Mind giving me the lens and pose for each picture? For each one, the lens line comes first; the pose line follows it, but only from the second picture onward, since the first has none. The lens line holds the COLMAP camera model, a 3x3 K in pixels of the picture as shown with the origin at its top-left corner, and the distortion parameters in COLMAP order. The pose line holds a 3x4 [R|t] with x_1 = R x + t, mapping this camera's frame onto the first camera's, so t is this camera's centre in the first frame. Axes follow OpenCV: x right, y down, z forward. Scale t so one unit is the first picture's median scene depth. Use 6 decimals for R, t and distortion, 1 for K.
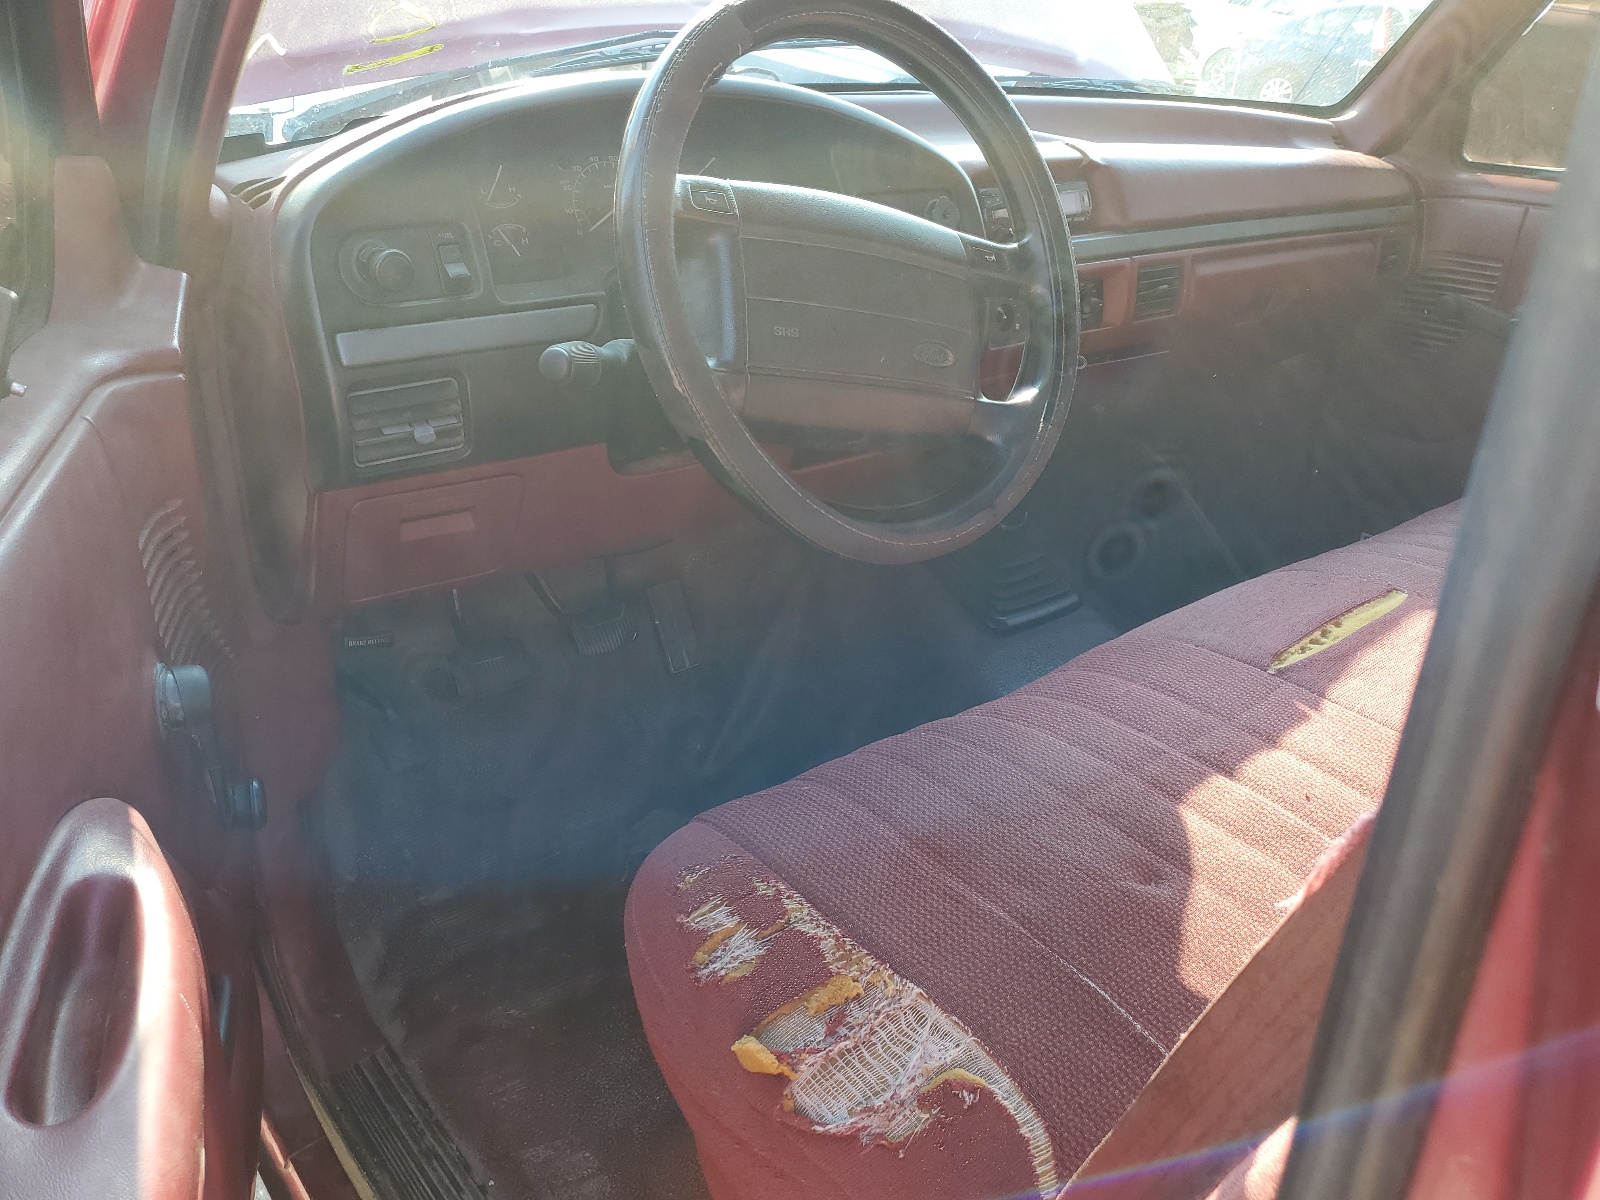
lens RADIAL K [[1277.8, 0, 800.0], [0, 1277.8, 600.0], [0, 0, 1]] dist [0.010606, 0.004069]
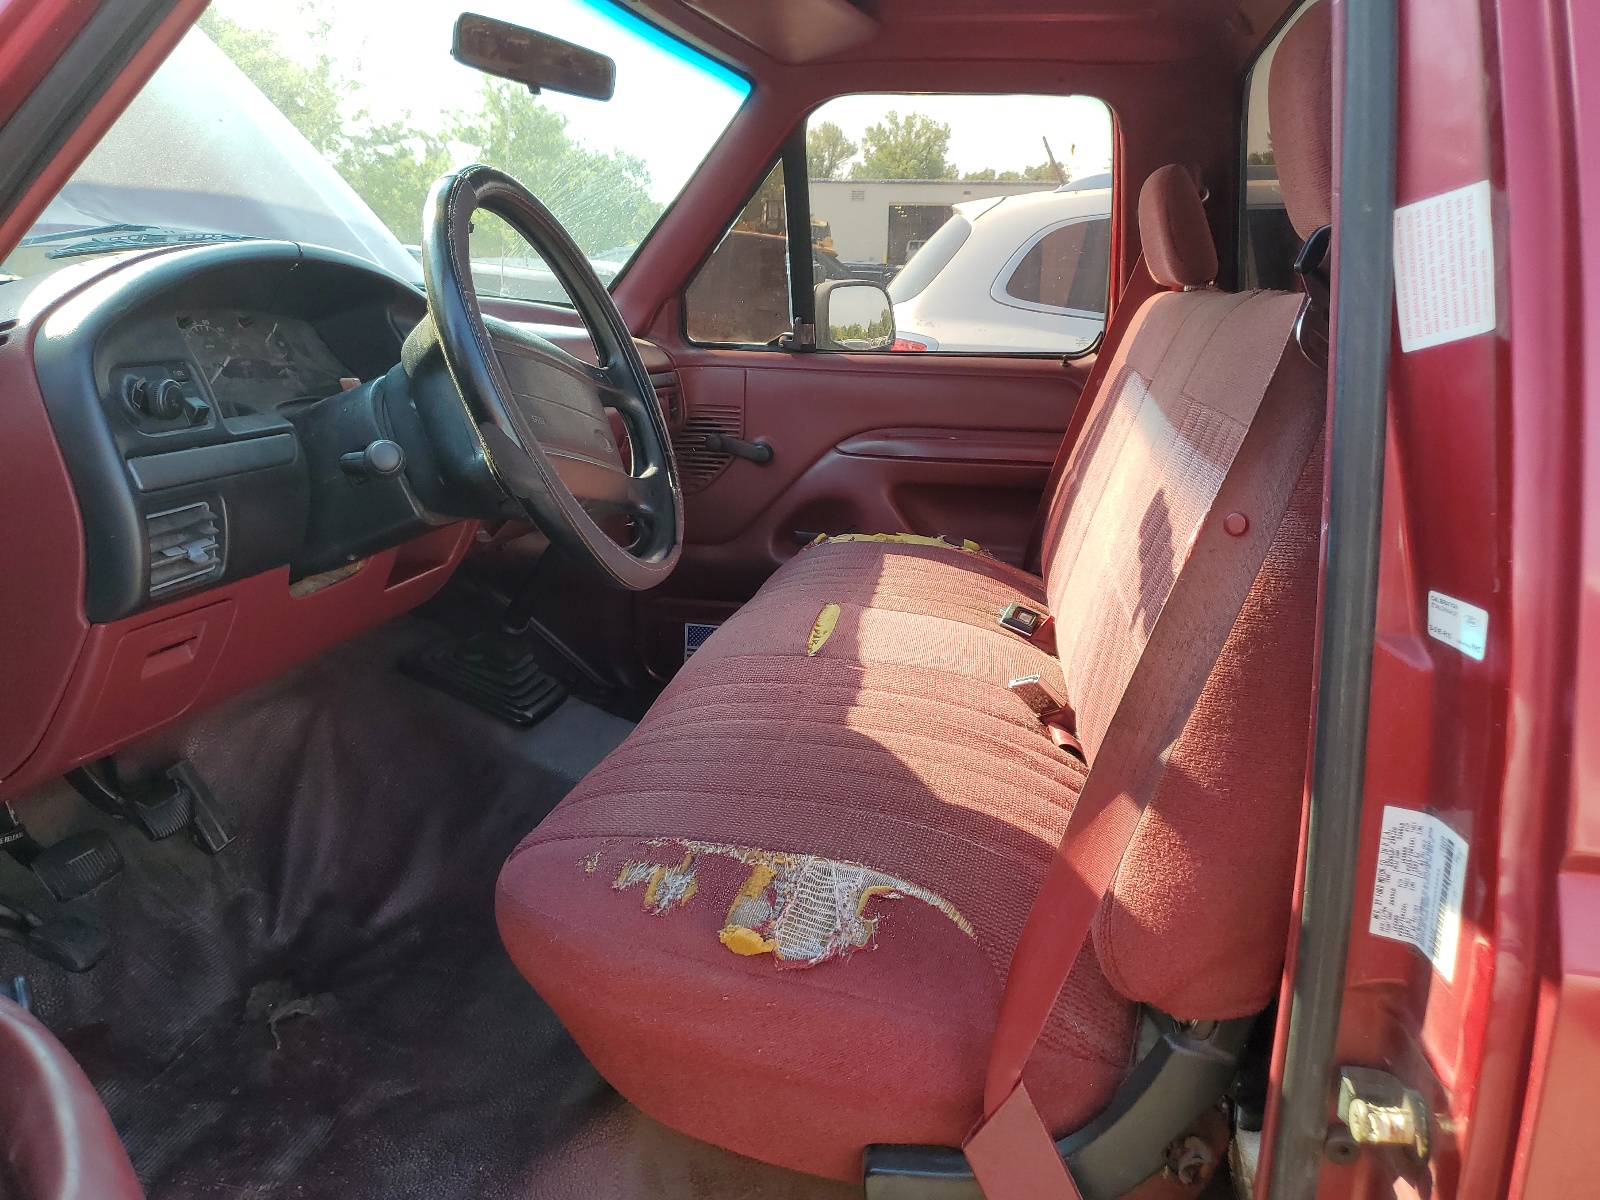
lens RADIAL K [[1205.8, 0, 800.0], [0, 1205.8, 600.0], [0, 0, 1]] dist [0.001943, -0.000625]
pose [[0.771551, -0.166948, 0.613871, -0.527285], [0.266178, 0.961144, -0.073157, 0.108124], [-0.577805, 0.219843, 0.786009, -0.041564]]
